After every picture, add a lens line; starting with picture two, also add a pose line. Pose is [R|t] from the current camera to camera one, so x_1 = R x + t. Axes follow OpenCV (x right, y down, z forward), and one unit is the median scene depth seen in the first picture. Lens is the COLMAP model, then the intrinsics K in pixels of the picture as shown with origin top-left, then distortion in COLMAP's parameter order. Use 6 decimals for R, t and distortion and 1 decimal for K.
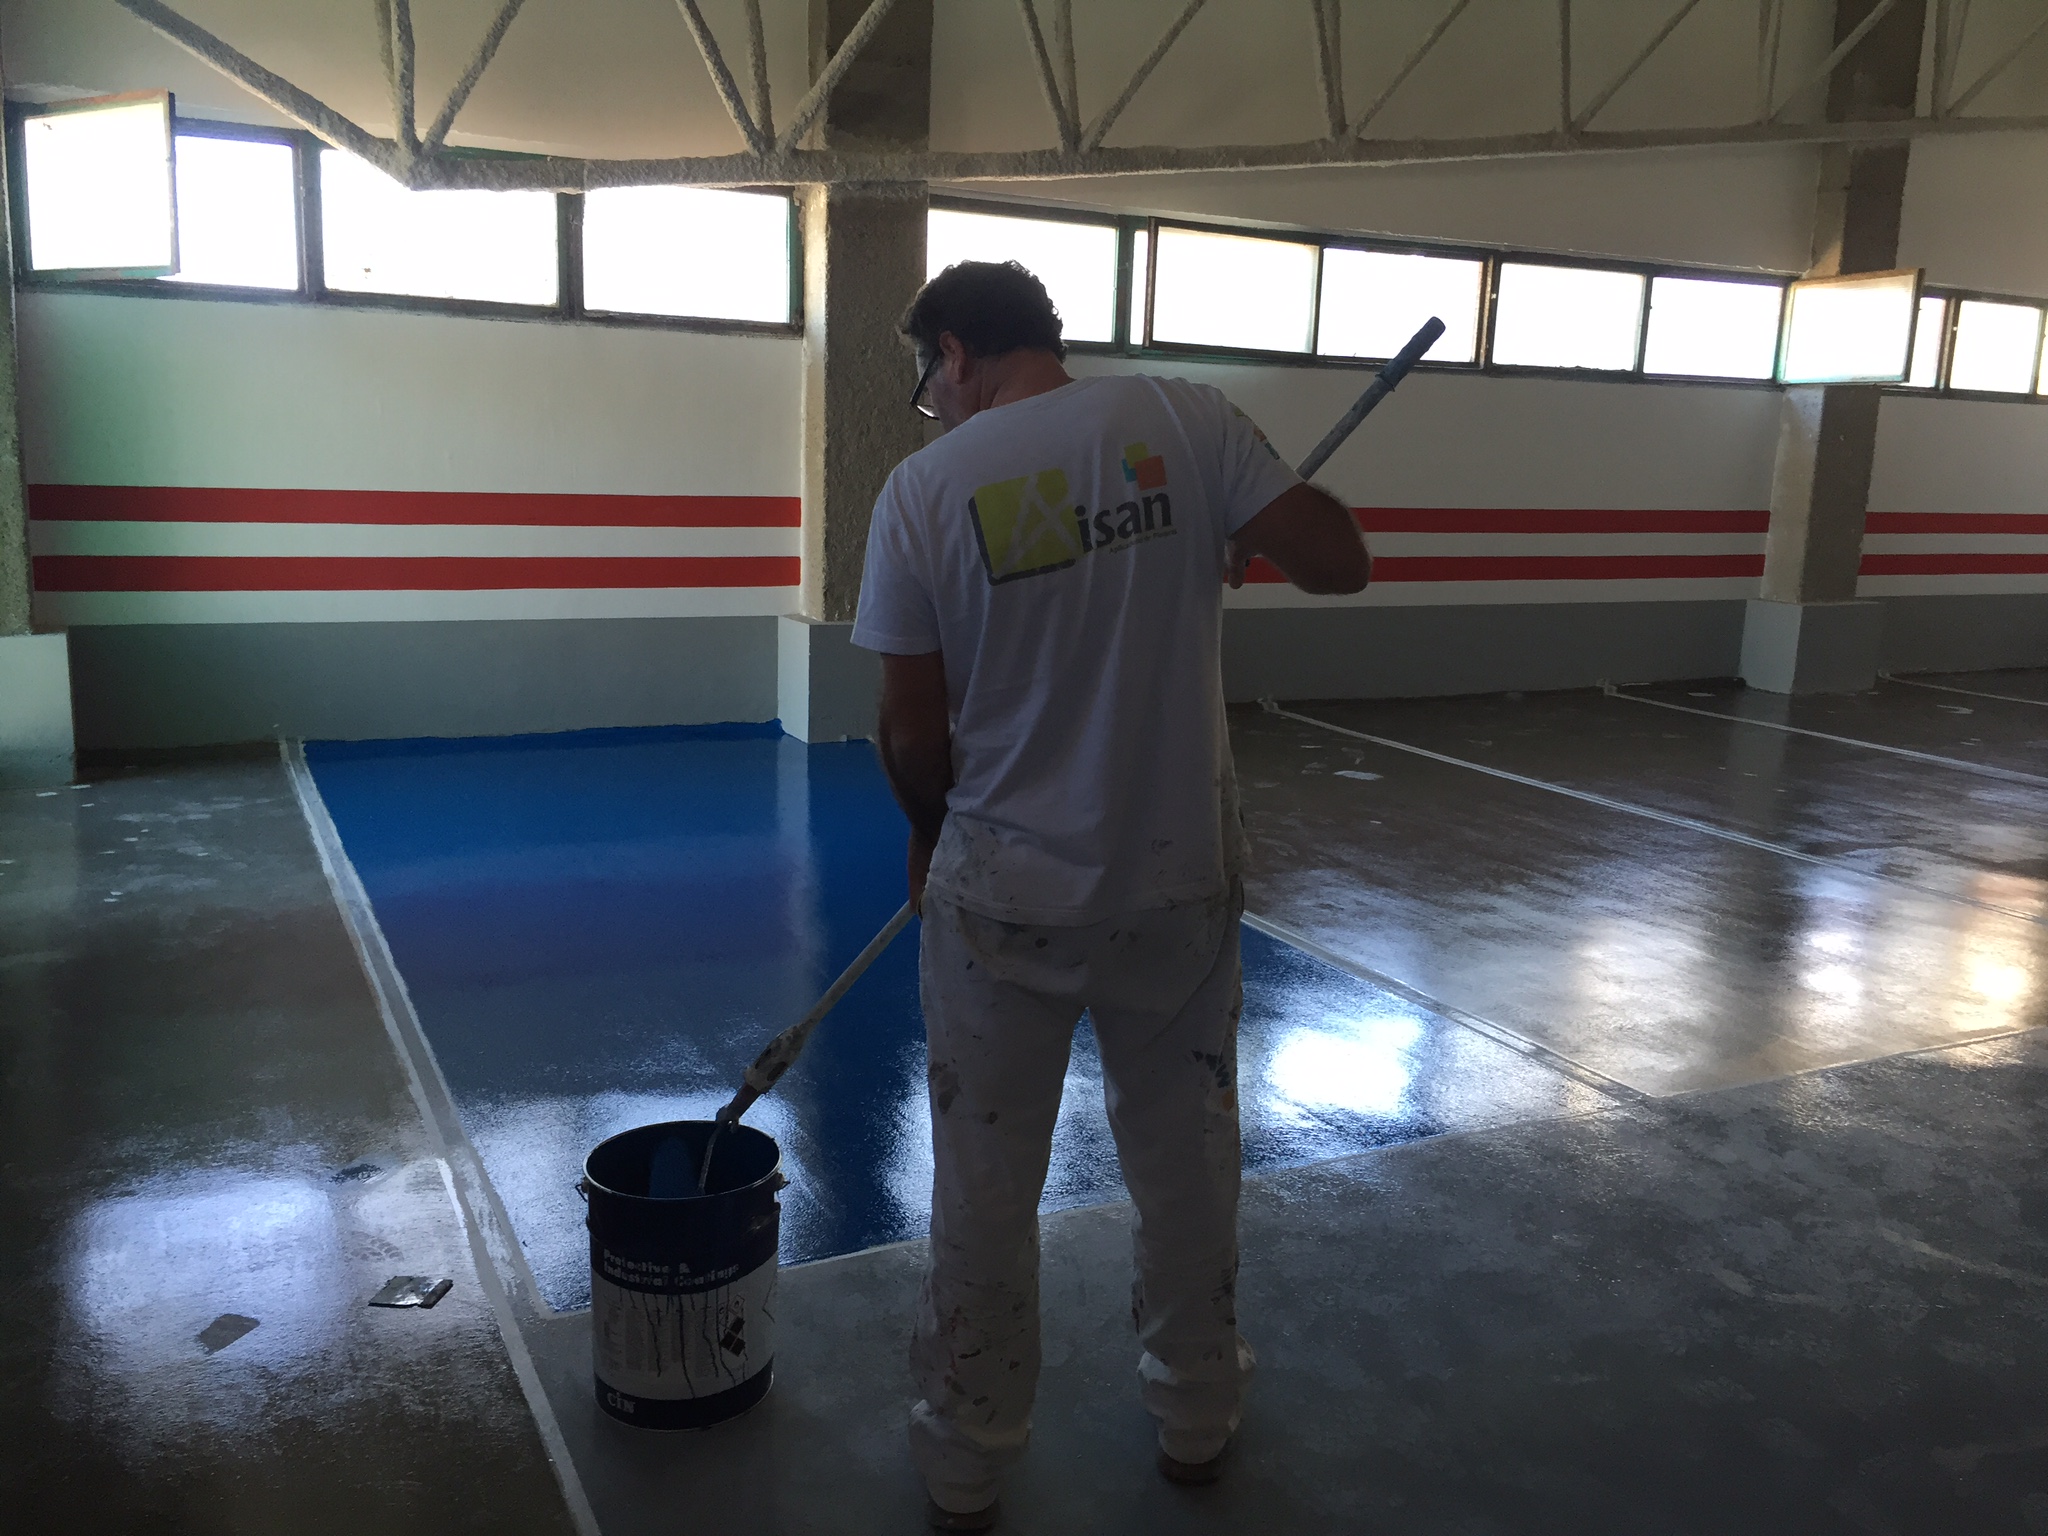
lens RADIAL K [[1739.2, 0, 1024.0], [0, 1739.2, 768.0], [0, 0, 1]] dist [0.096472, -0.137989]
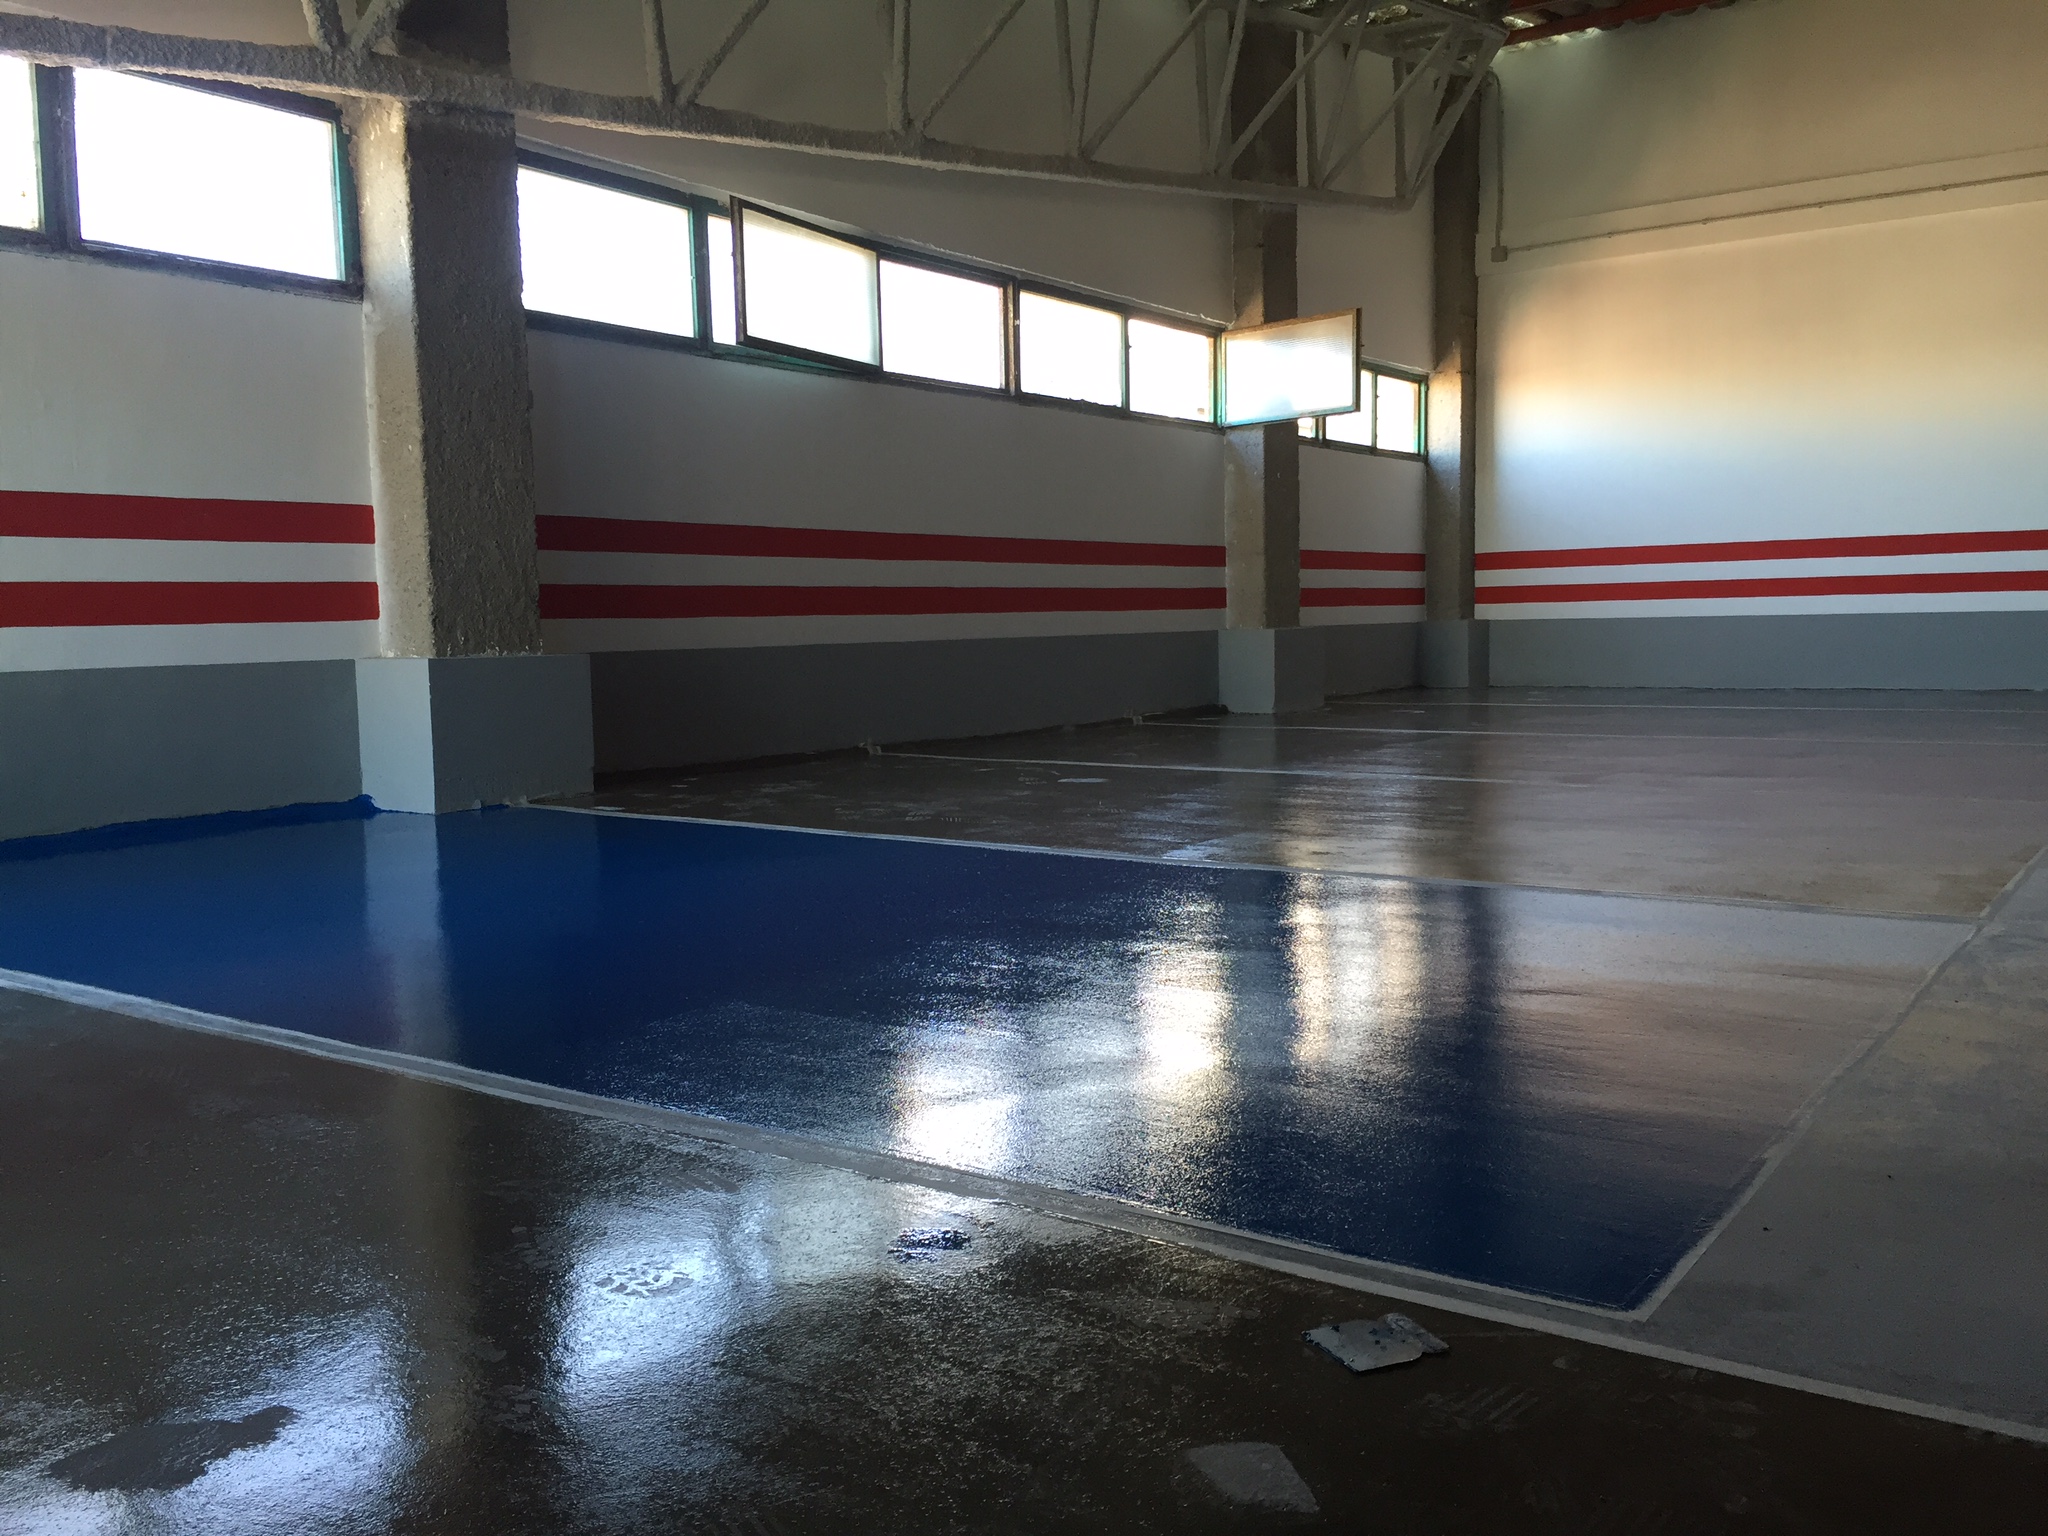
lens RADIAL K [[1739.2, 0, 1024.0], [0, 1739.2, 768.0], [0, 0, 1]] dist [0.096472, -0.137989]
pose [[0.881883, -0.090943, 0.462614, -0.253461], [0.134812, 0.988892, -0.062591, 0.049561], [-0.451783, 0.117564, 0.884347, 0.199986]]
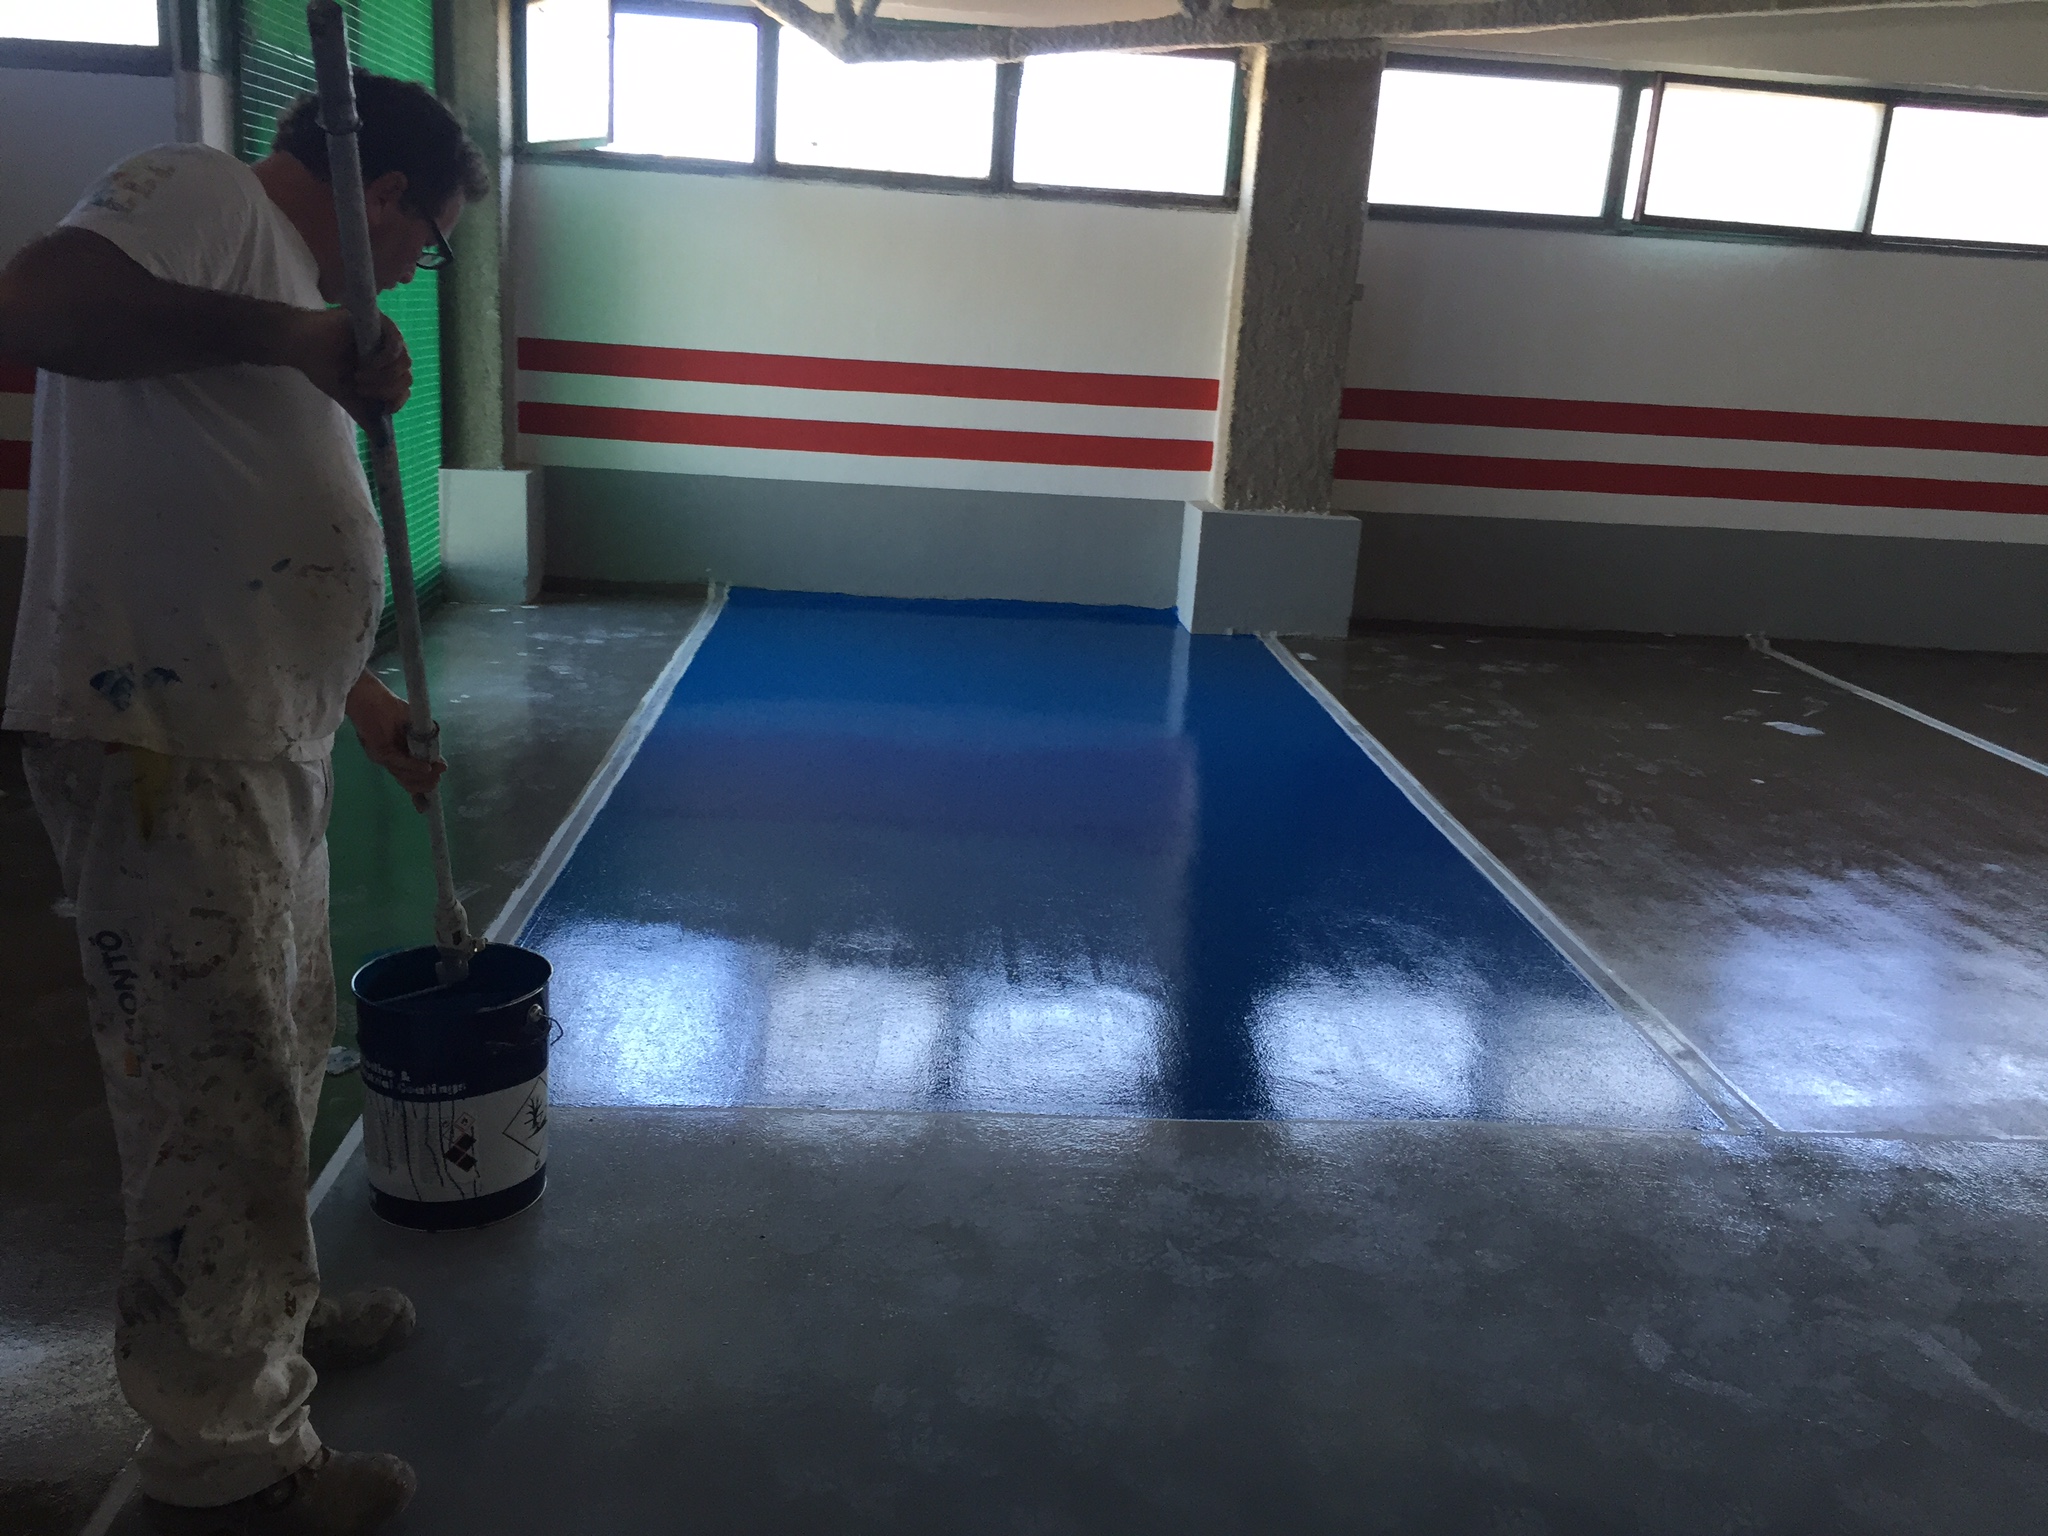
lens RADIAL K [[1731.8, 0, 1024.0], [0, 1731.8, 768.0], [0, 0, 1]] dist [0.105238, -0.137974]
pose [[0.923158, 0.122407, -0.364412, 0.156018], [-0.101326, 0.991908, 0.076495, -0.004098], [0.370827, -0.033693, 0.928091, 0.055015]]
